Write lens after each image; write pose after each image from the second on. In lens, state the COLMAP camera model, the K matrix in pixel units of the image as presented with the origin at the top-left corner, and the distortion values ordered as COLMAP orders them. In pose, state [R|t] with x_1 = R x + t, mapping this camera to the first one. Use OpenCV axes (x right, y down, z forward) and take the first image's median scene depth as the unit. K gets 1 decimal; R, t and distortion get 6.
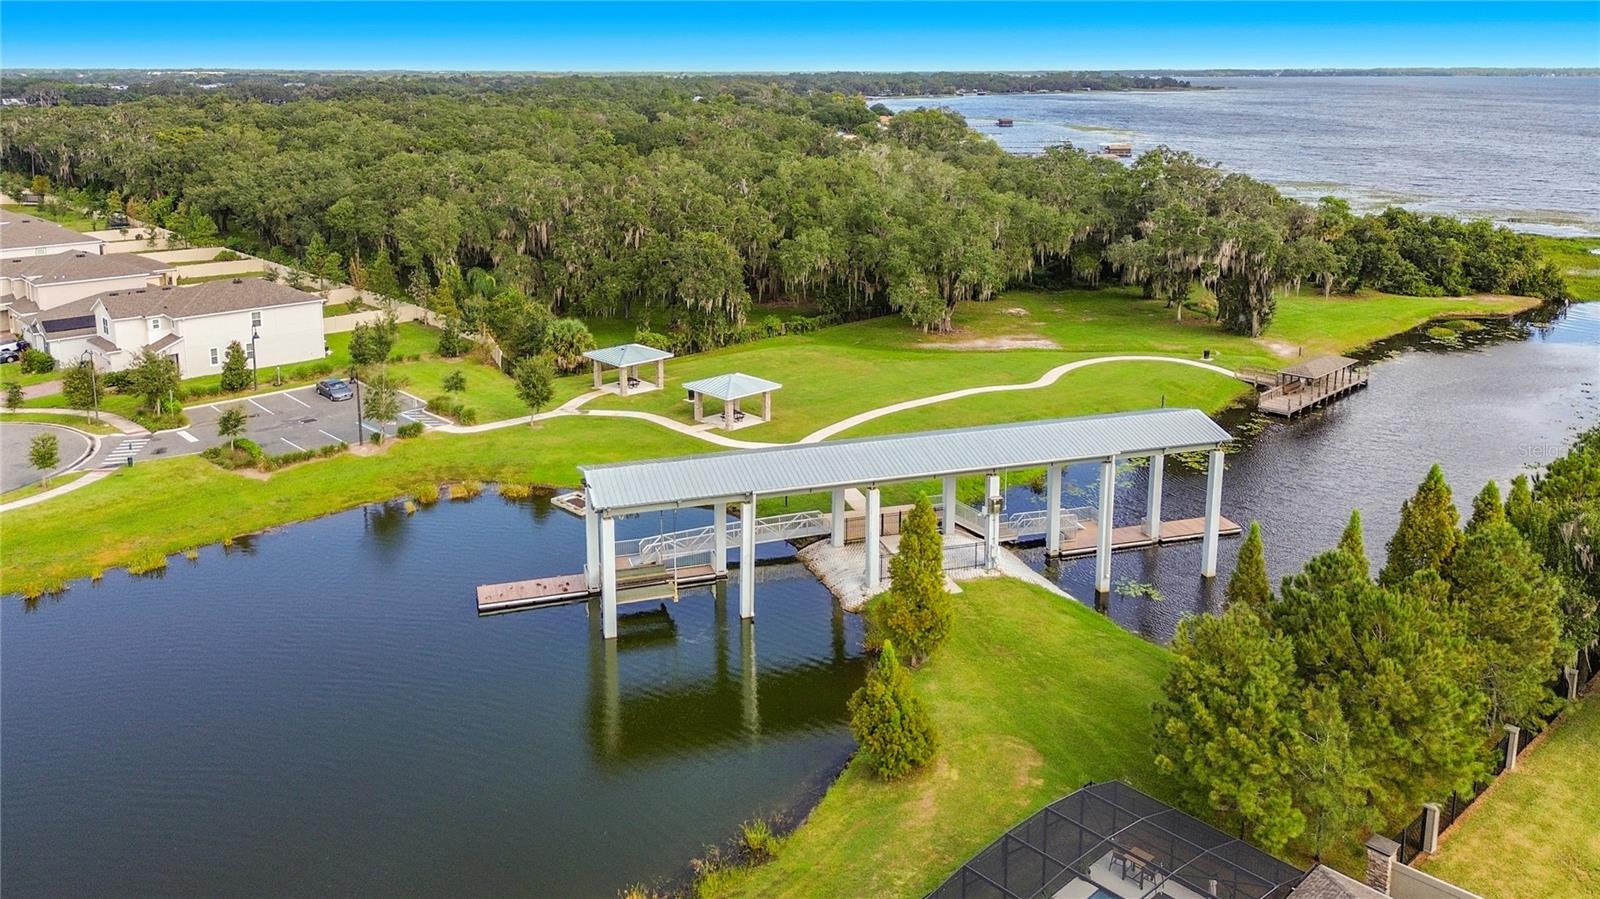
lens RADIAL K [[1140.1, 0, 796.6], [0, 1140.1, 454.7], [0, 0, 1]] dist [0.072866, -0.095341]
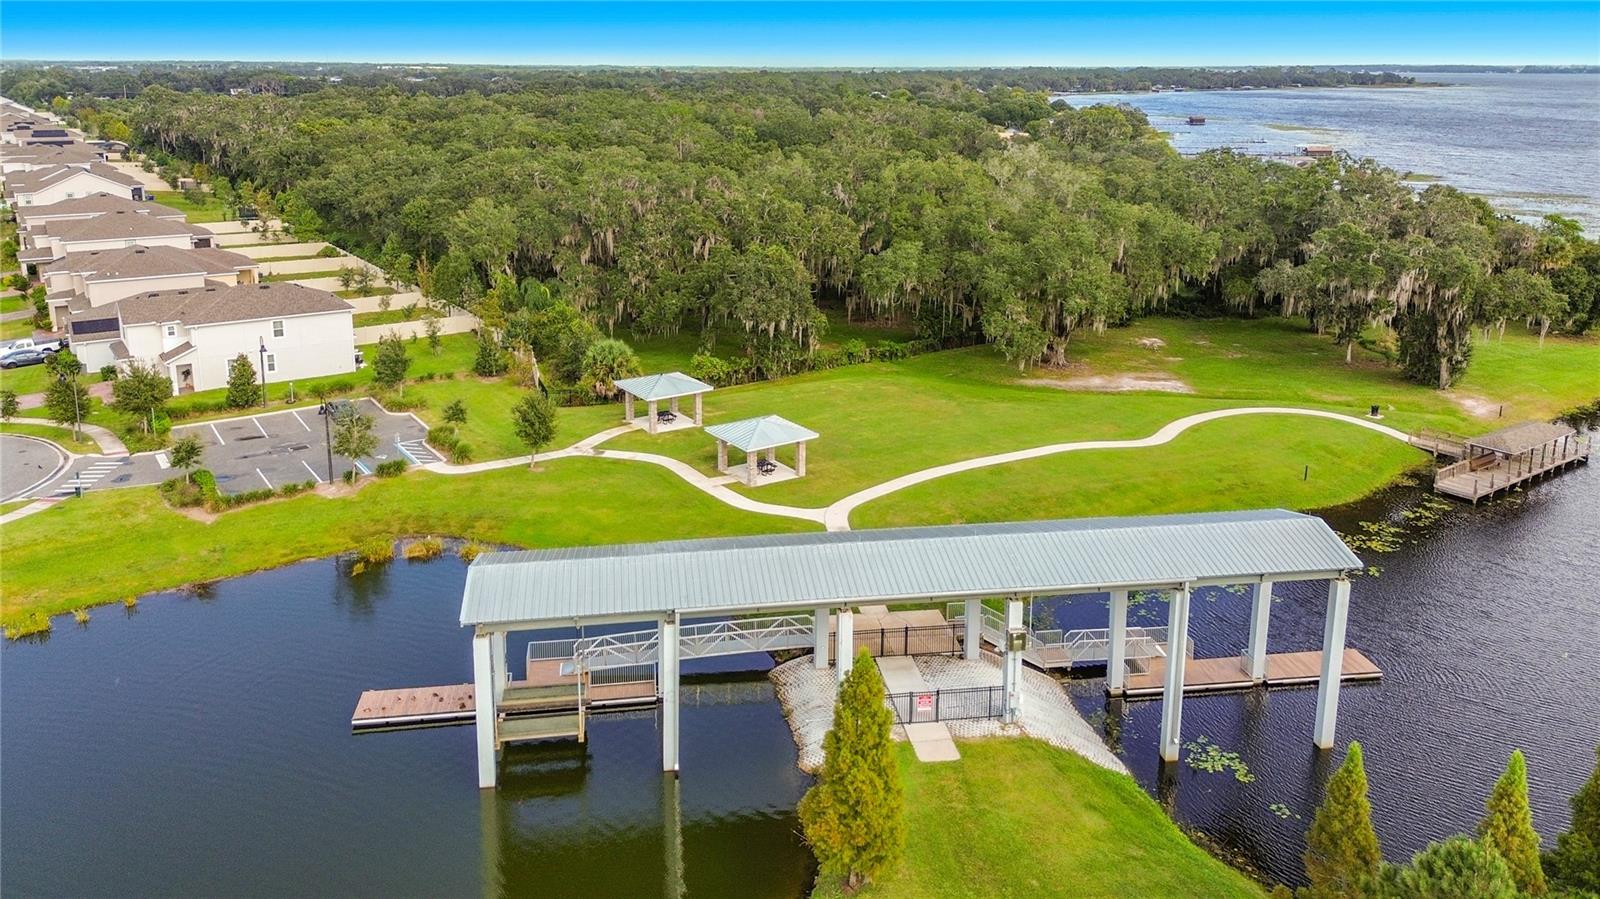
lens RADIAL K [[1156.6, 0, 800.0], [0, 1156.6, 449.5], [0, 0, 1]] dist [0.065186, -0.057384]
pose [[0.988873, 0.049870, -0.140155, 0.075615], [-0.050501, 0.998724, -0.000941, -0.040078], [0.139929, 0.008008, 0.990129, 0.131242]]
